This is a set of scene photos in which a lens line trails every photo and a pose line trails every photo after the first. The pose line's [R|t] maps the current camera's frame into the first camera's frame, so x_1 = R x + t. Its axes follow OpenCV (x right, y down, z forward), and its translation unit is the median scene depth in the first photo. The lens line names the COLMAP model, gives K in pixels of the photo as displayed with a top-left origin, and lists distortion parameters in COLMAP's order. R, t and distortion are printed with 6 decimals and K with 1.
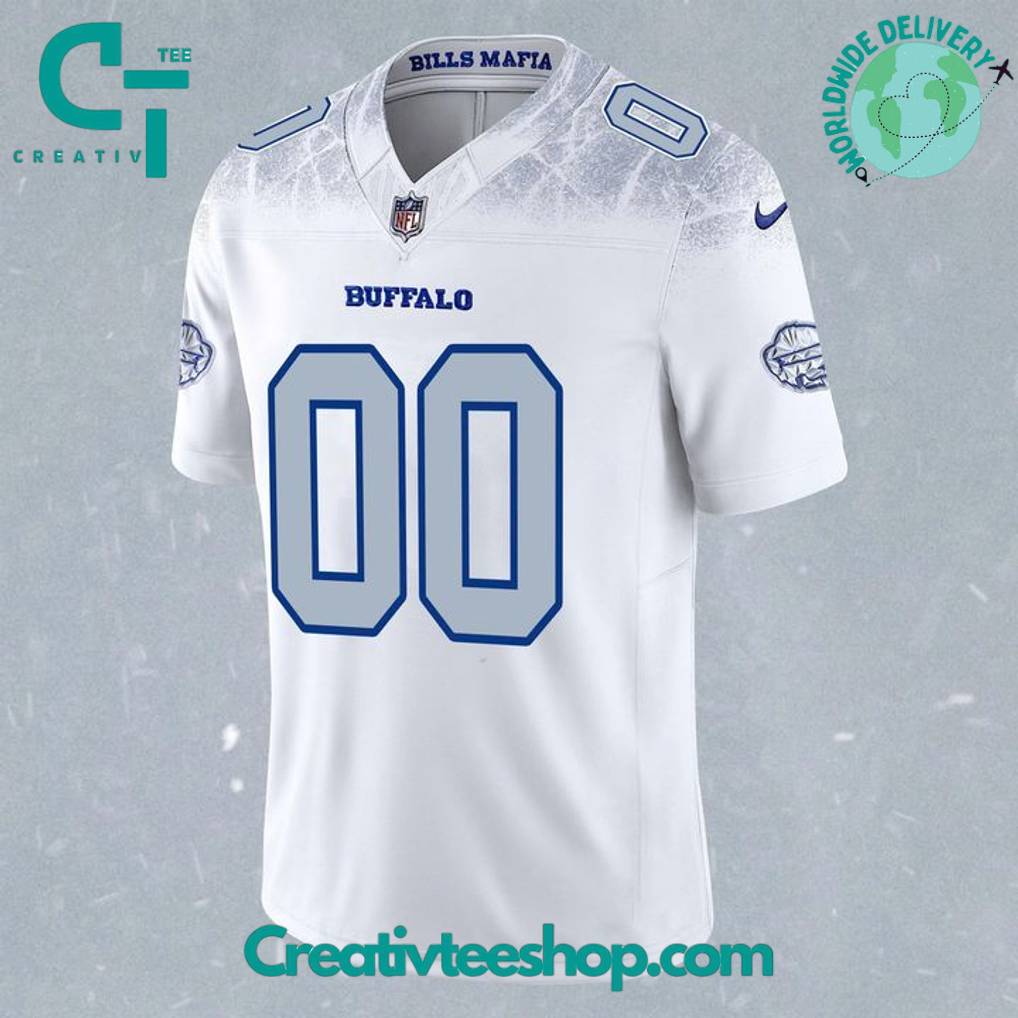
lens RADIAL K [[1232.2, 0, 513.0], [0, 1232.2, 503.8], [0, 0, 1]] dist [0.003048, 0.000000]
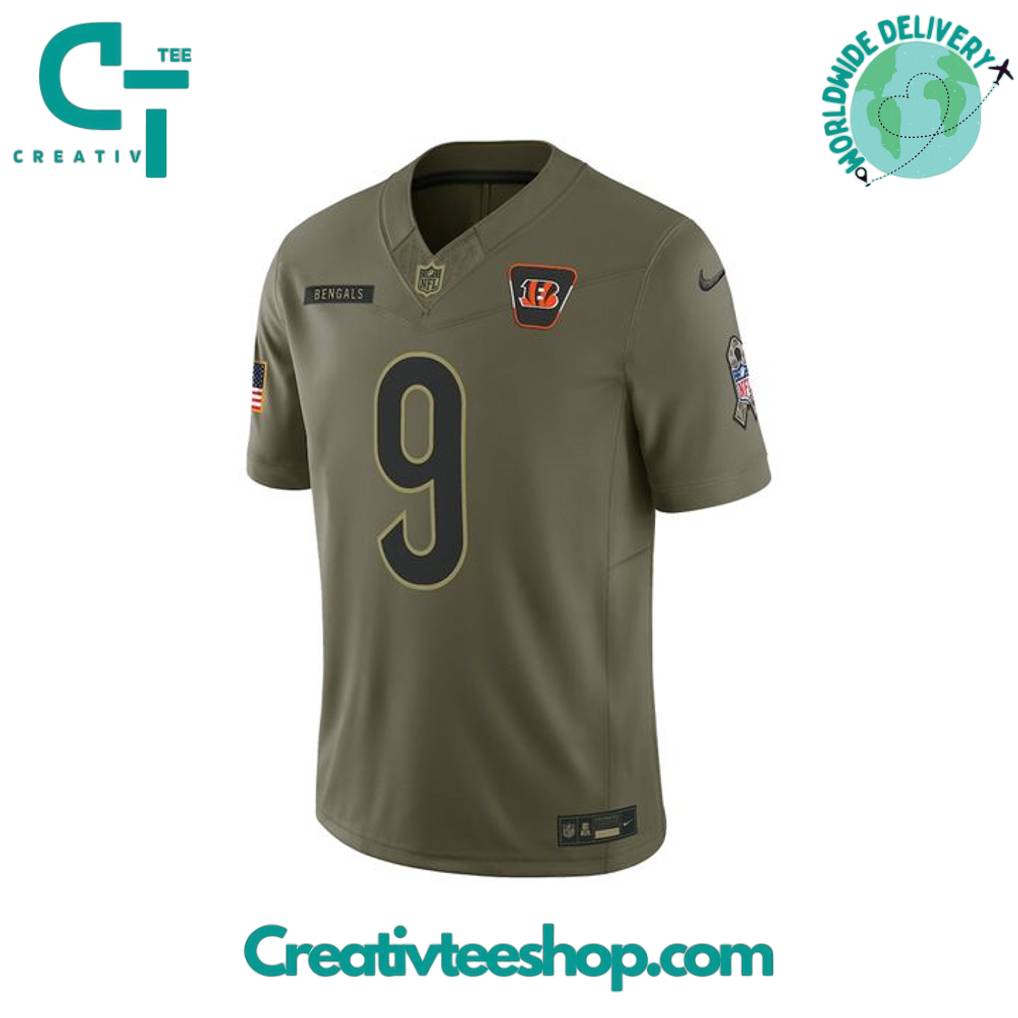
lens RADIAL K [[1232.2, 0, 513.9], [0, 1232.2, 507.3], [0, 0, 1]] dist [0.003048, 0.000000]
pose [[1.000000, 0.000554, 0.000666, 0.002472], [-0.000555, 0.999998, 0.002006, 0.000280], [-0.000665, -0.002006, 0.999998, -0.283885]]
